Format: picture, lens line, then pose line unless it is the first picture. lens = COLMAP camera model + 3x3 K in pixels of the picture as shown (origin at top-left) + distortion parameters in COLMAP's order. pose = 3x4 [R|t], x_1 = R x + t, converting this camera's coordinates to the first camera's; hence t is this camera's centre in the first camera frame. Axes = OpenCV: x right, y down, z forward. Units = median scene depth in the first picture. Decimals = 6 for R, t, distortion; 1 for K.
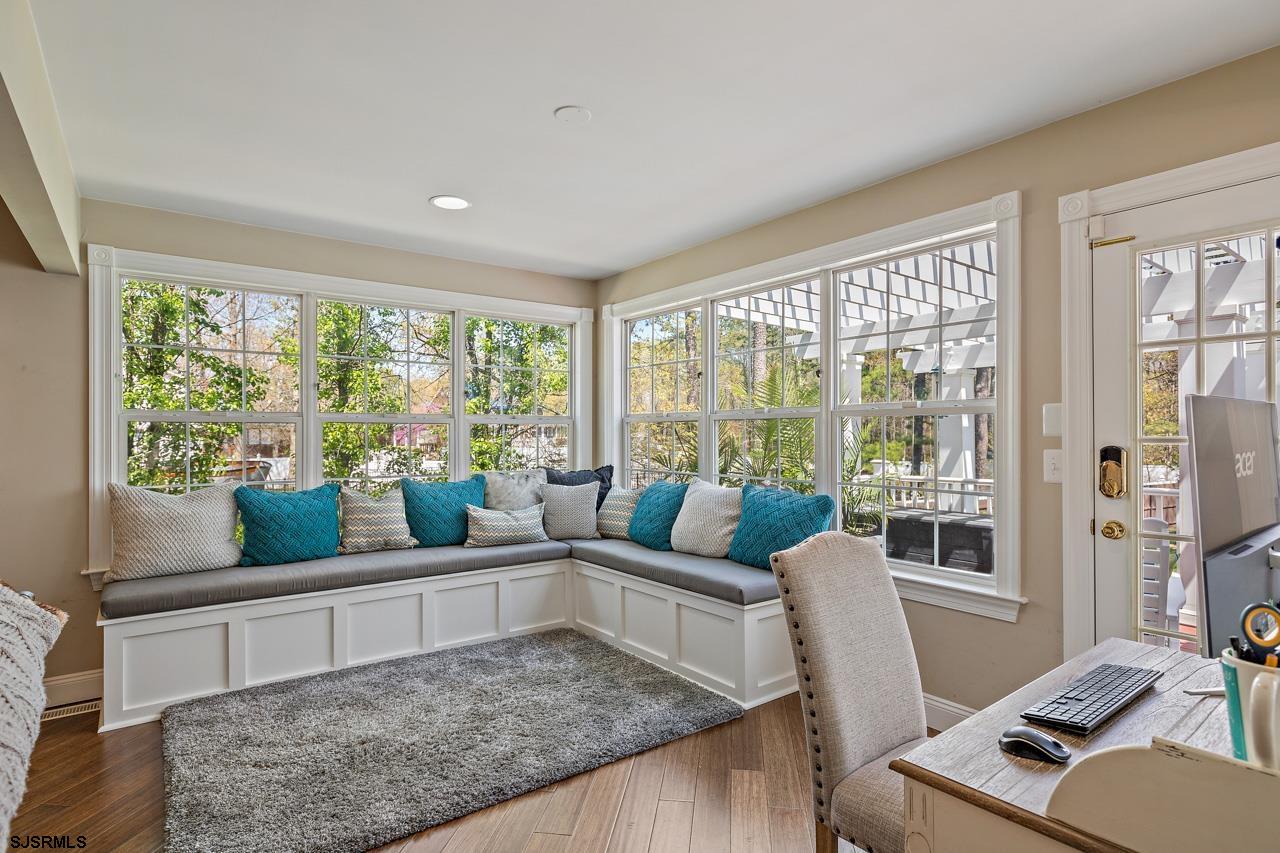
lens RADIAL K [[658.9, 0, 640.8], [0, 658.9, 430.8], [0, 0, 1]] dist [0.004094, 0.000599]
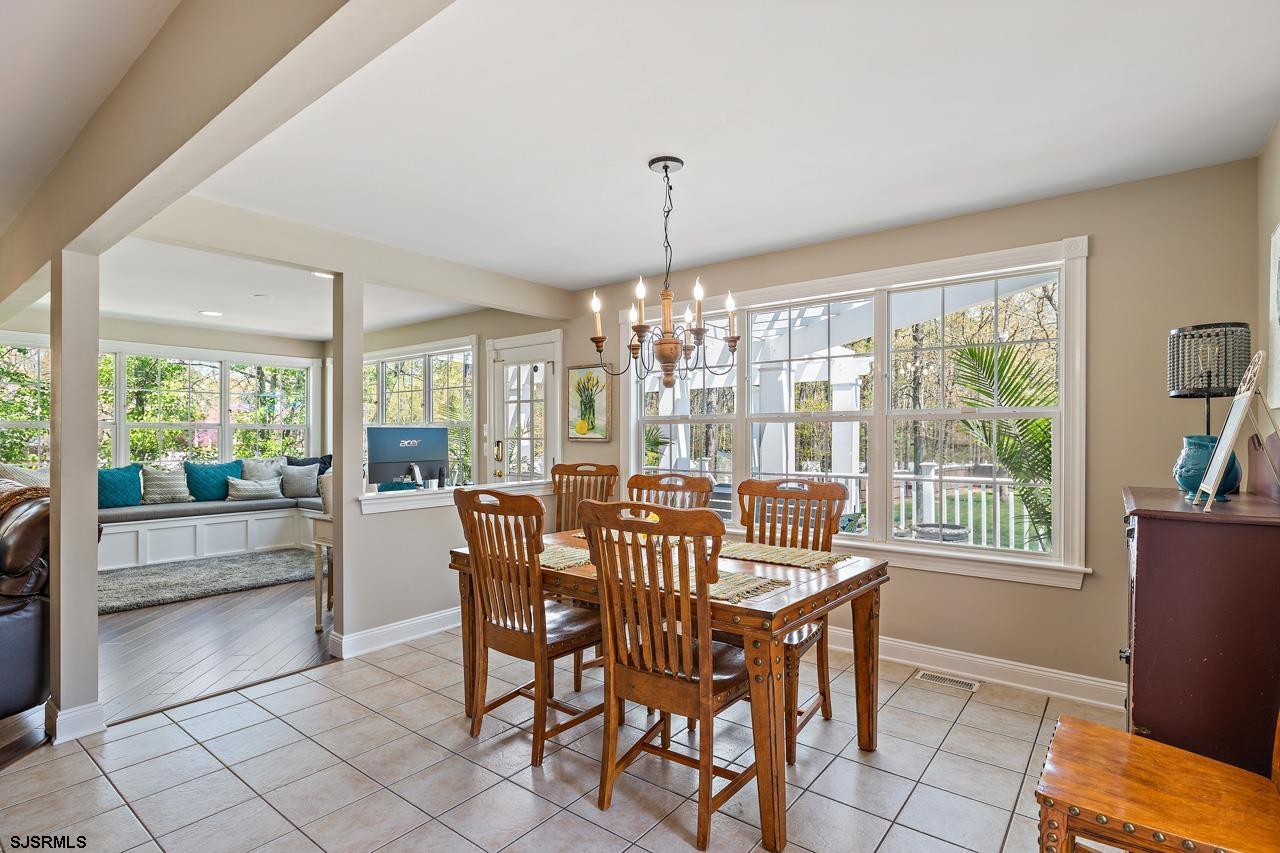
lens RADIAL K [[623.7, 0, 635.0], [0, 623.7, 431.4], [0, 0, 1]] dist [-0.003378, 0.004142]
pose [[0.967726, 0.004742, 0.251961, 0.354487], [-0.004092, 0.999987, -0.003105, -0.004769], [-0.251973, 0.001974, 0.967732, -0.842963]]
